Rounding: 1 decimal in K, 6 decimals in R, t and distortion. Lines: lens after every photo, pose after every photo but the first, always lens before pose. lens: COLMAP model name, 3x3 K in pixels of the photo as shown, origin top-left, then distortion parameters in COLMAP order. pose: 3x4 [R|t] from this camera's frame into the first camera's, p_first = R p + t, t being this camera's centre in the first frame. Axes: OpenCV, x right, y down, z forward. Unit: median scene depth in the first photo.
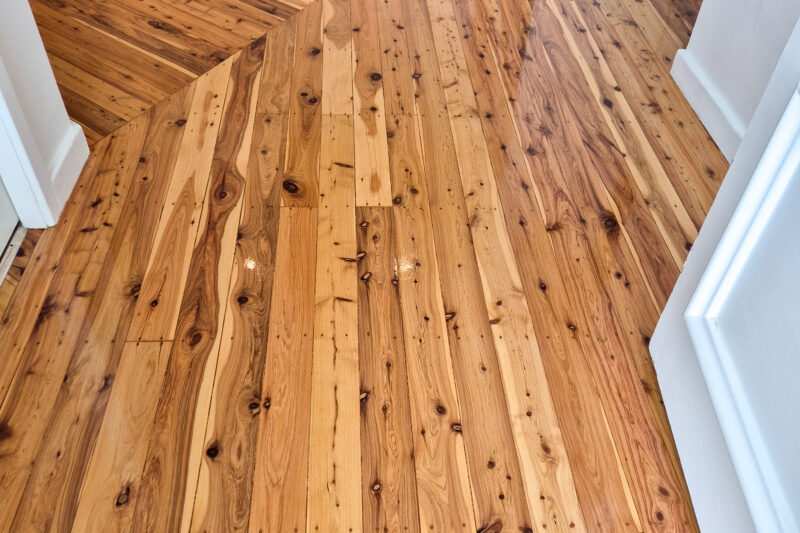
lens RADIAL K [[718.5, 0, 379.2], [0, 718.5, 267.3], [0, 0, 1]] dist [0.090590, -0.092974]
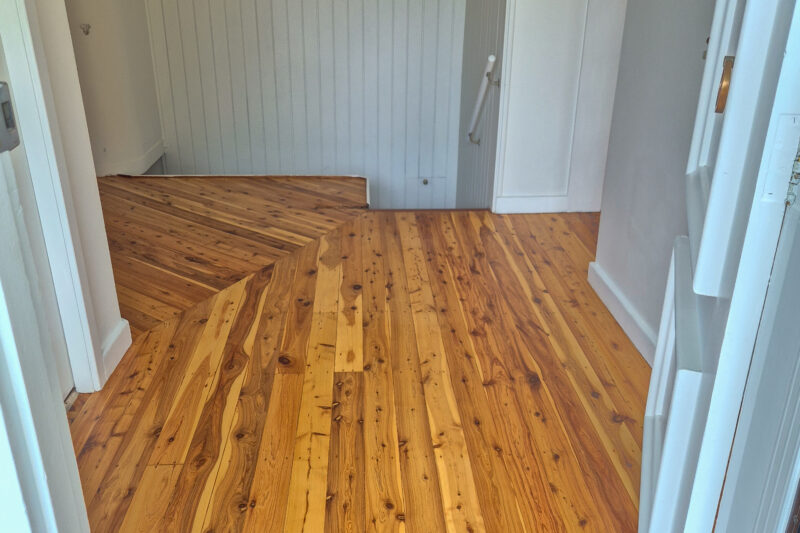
lens RADIAL K [[718.5, 0, 379.2], [0, 718.5, 267.3], [0, 0, 1]] dist [0.090590, -0.092974]
pose [[0.999270, -0.027952, -0.026031, 0.087137], [0.016914, 0.934881, -0.354558, 0.199200], [0.034247, 0.353859, 0.934671, -0.261033]]
